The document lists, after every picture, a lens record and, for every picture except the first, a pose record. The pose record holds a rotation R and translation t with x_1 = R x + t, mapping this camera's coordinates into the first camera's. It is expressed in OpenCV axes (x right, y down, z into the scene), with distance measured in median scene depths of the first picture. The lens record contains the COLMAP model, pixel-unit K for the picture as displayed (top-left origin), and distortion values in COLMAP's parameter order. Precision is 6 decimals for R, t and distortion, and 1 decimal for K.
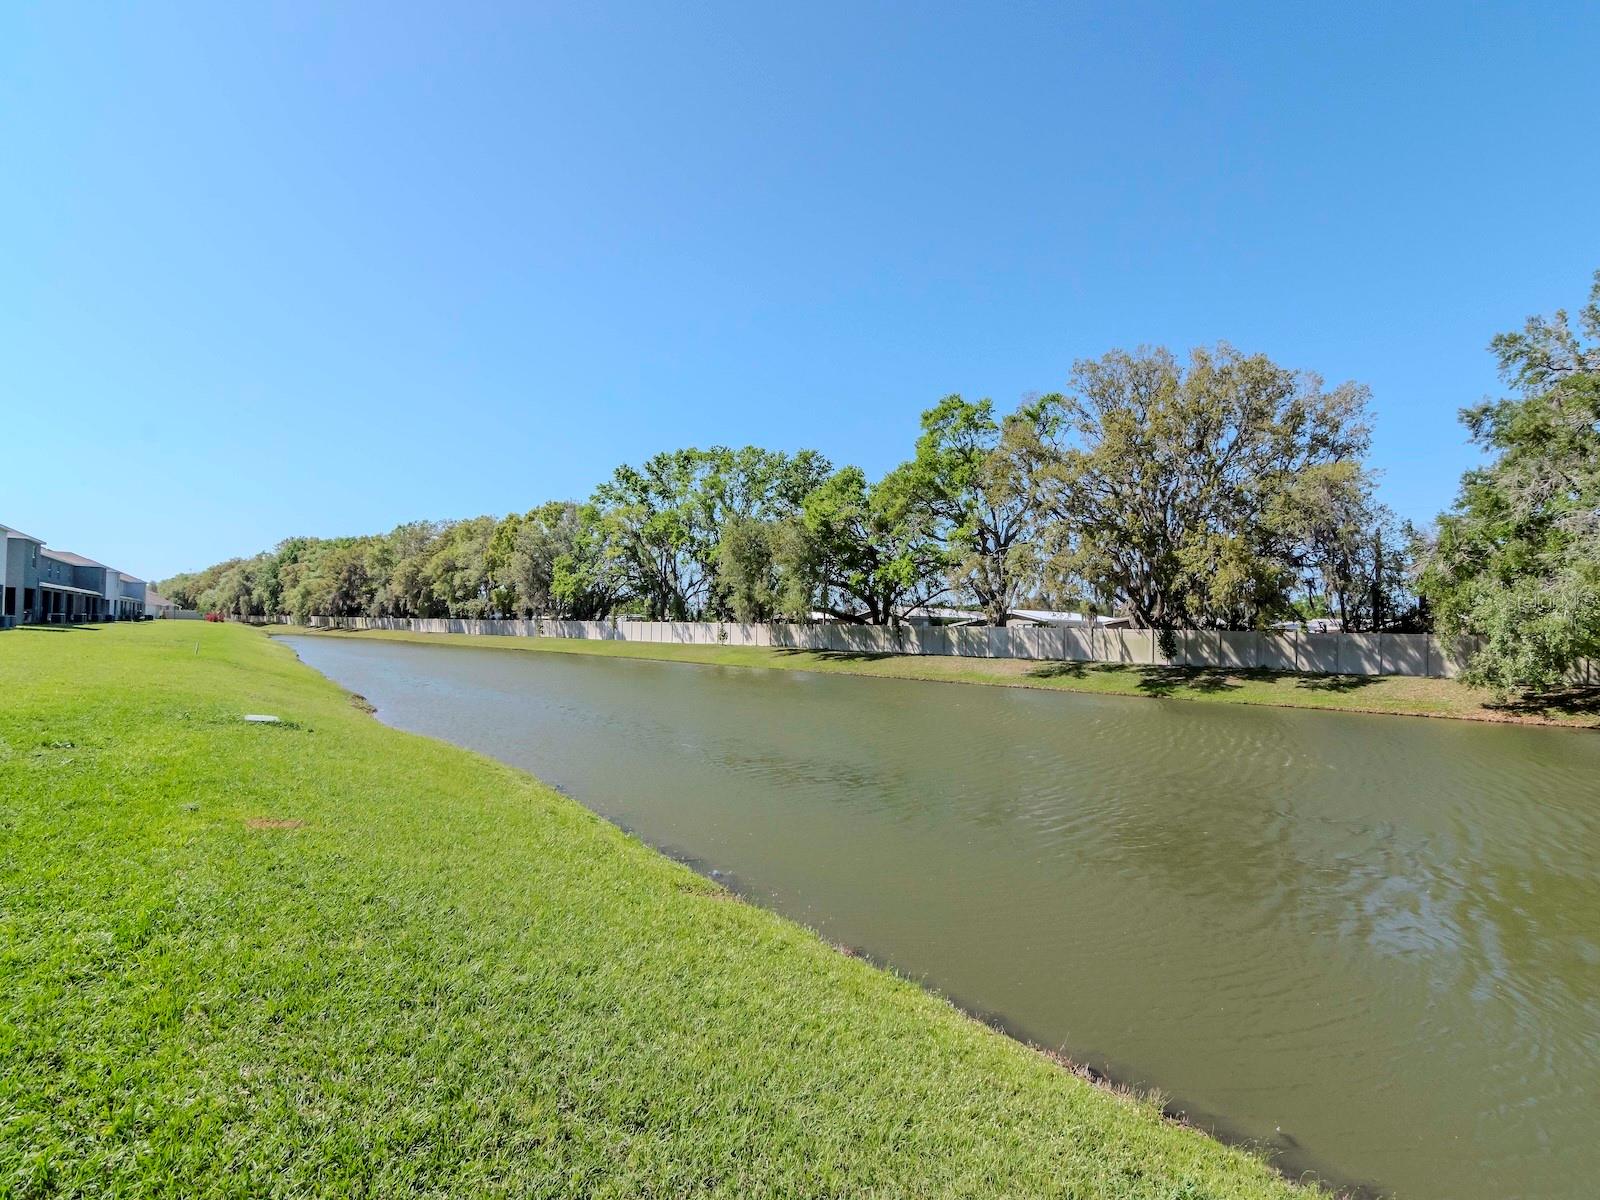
lens RADIAL K [[780.2, 0, 799.8], [0, 780.2, 596.4], [0, 0, 1]] dist [-0.015702, -0.000134]
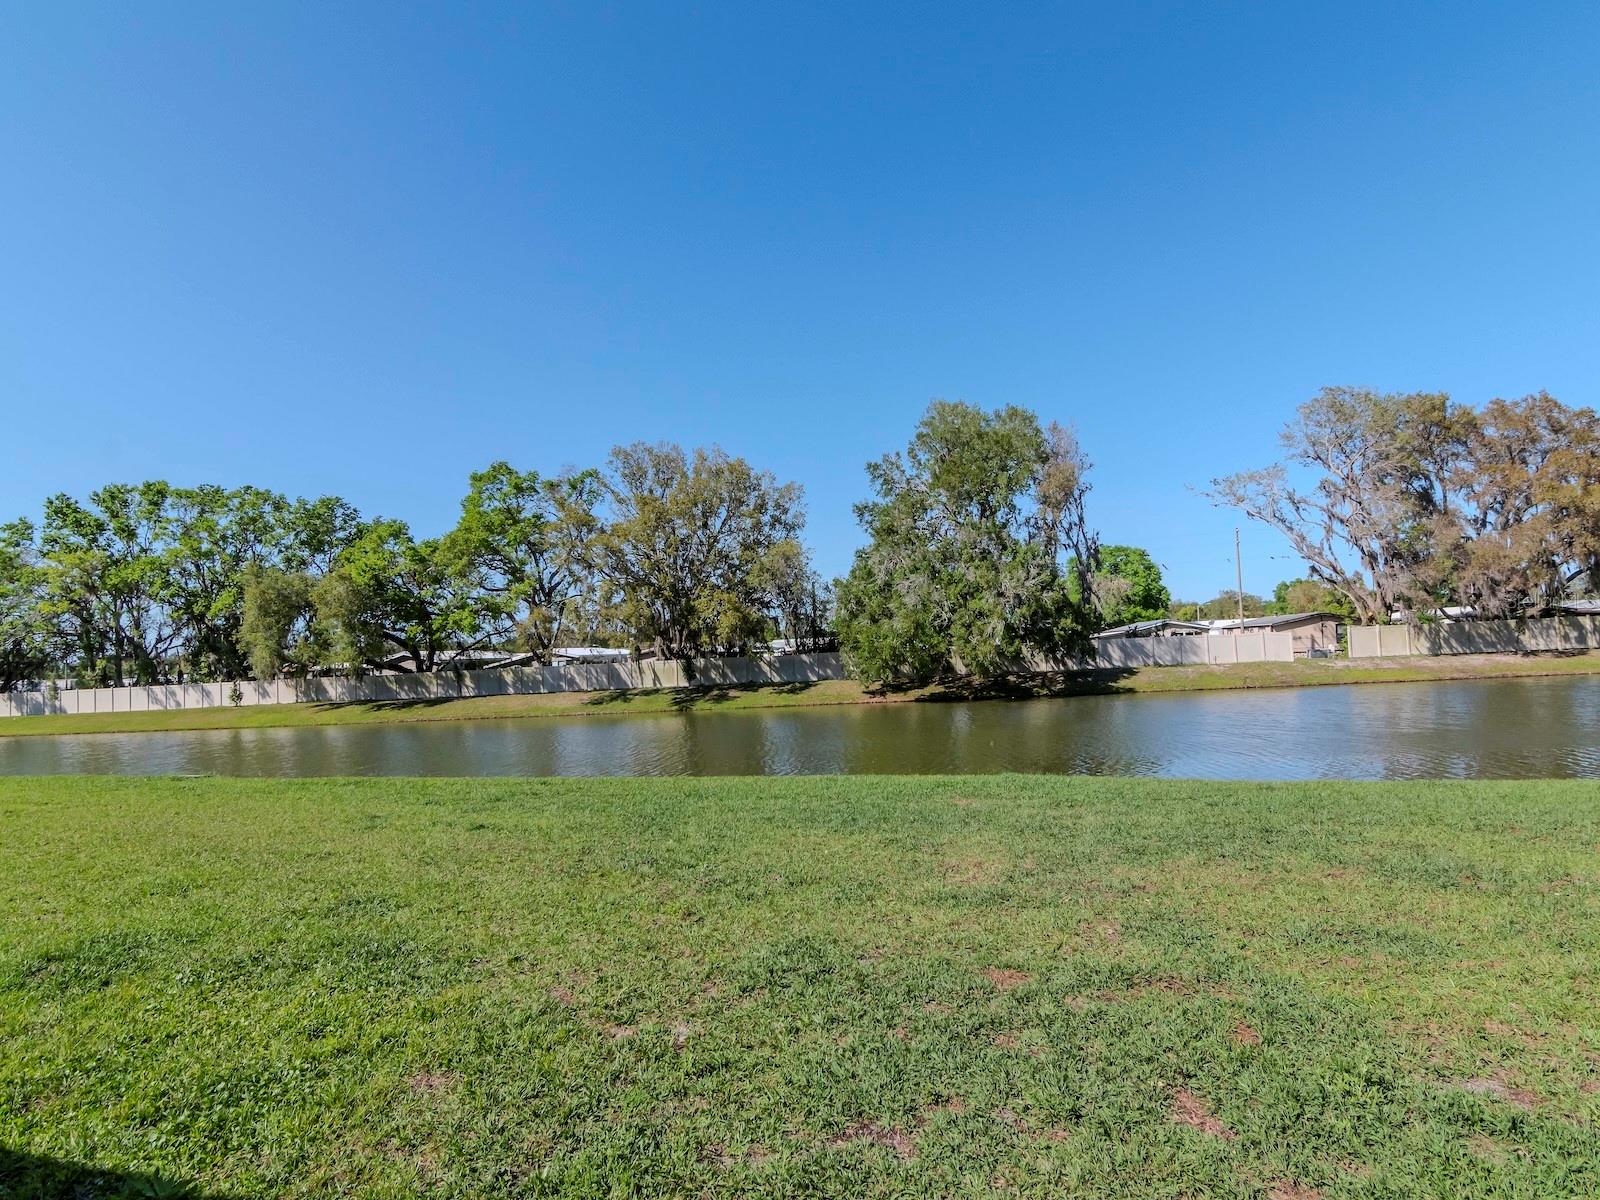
lens RADIAL K [[774.7, 0, 810.4], [0, 774.7, 606.9], [0, 0, 1]] dist [-0.001900, -0.005116]
pose [[0.803097, -0.027691, 0.595205, -0.133639], [0.042893, 0.999015, -0.011398, -0.021363], [-0.594302, 0.034684, 0.803493, -0.179720]]
